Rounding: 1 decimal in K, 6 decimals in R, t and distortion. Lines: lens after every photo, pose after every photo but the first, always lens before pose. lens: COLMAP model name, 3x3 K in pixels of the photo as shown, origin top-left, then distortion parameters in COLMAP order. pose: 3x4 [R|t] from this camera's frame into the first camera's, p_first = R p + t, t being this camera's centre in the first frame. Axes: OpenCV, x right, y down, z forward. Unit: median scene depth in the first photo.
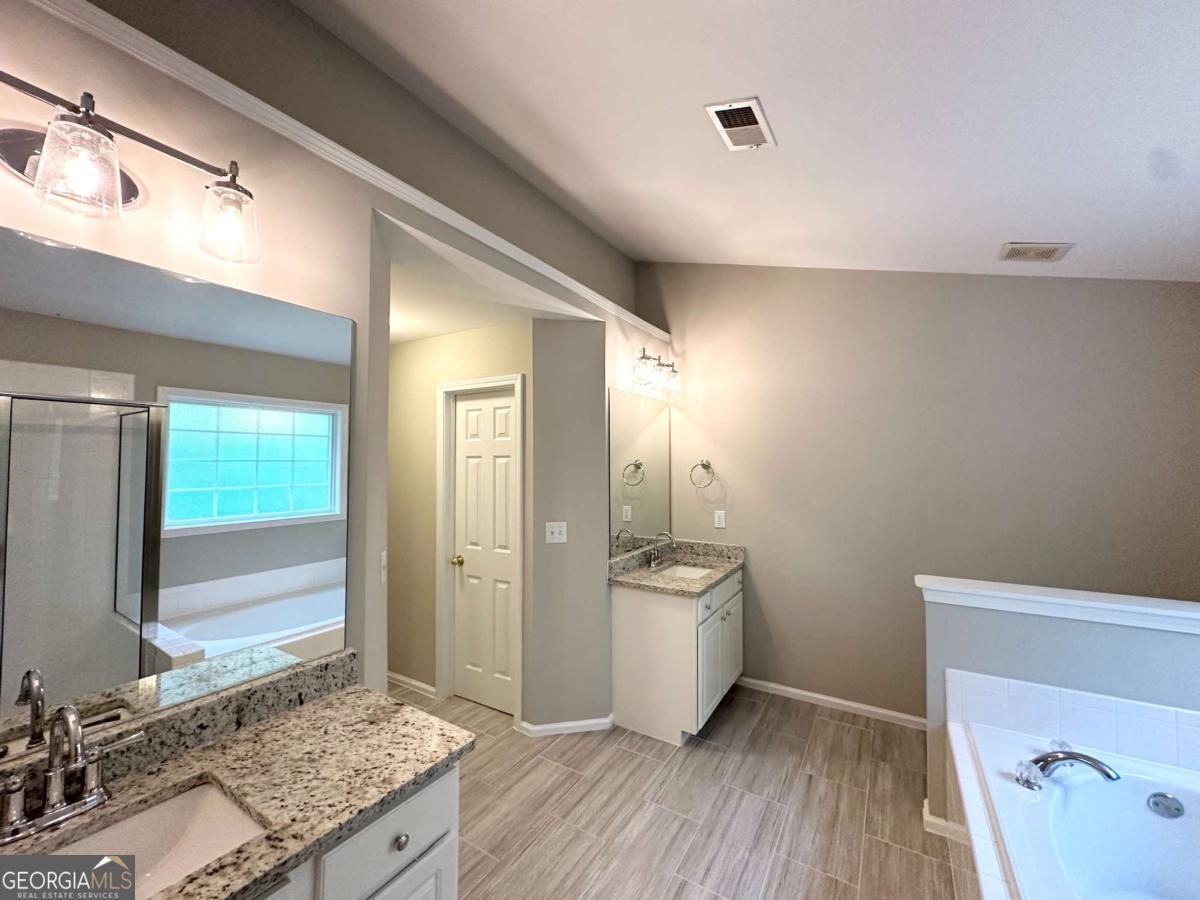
lens RADIAL K [[478.2, 0, 601.2], [0, 478.2, 452.2], [0, 0, 1]] dist [0.003016, 0.000229]
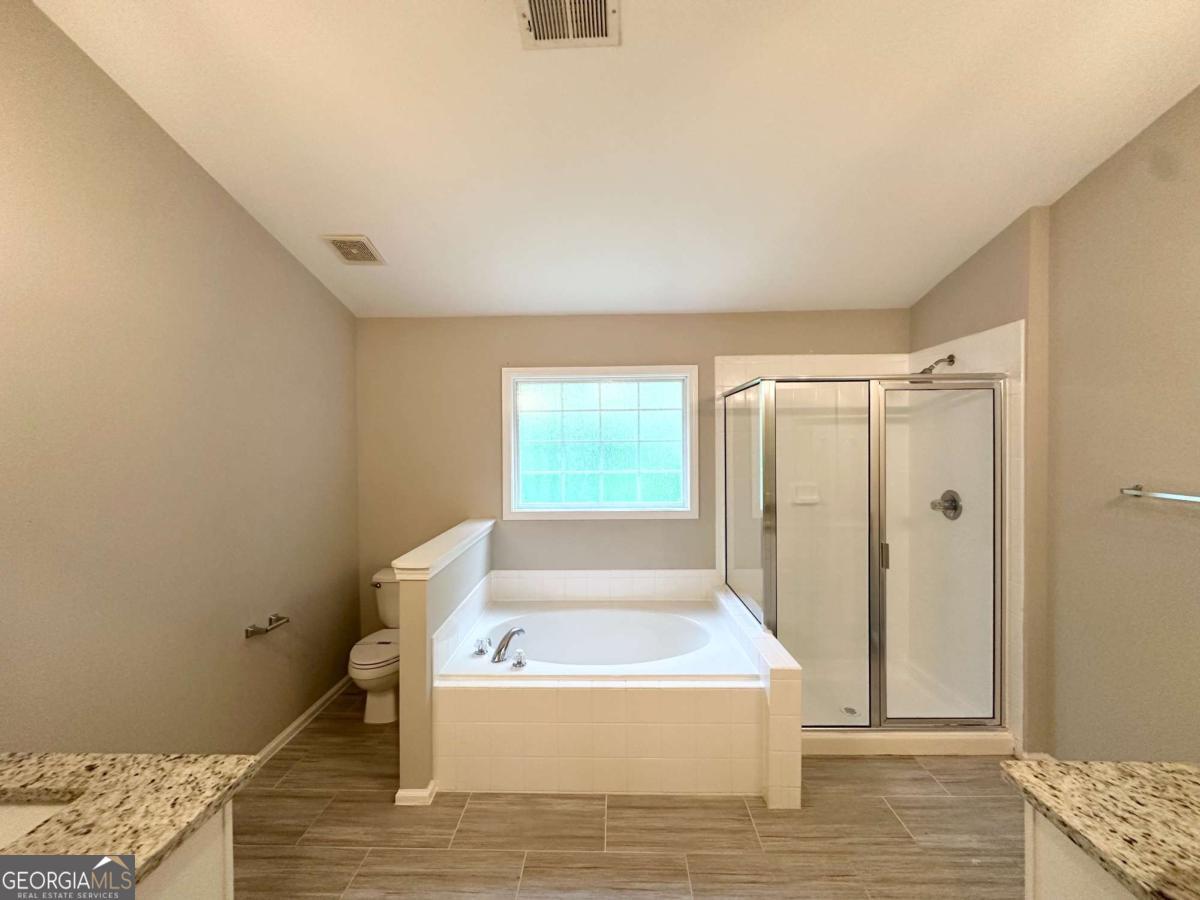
lens RADIAL K [[478.2, 0, 603.2], [0, 478.2, 446.2], [0, 0, 1]] dist [0.003016, 0.000229]
pose [[-0.502572, -0.002945, 0.864530, -0.639353], [-0.017074, 0.999833, -0.006519, 0.056128], [-0.864367, -0.018037, -0.502539, 2.039322]]
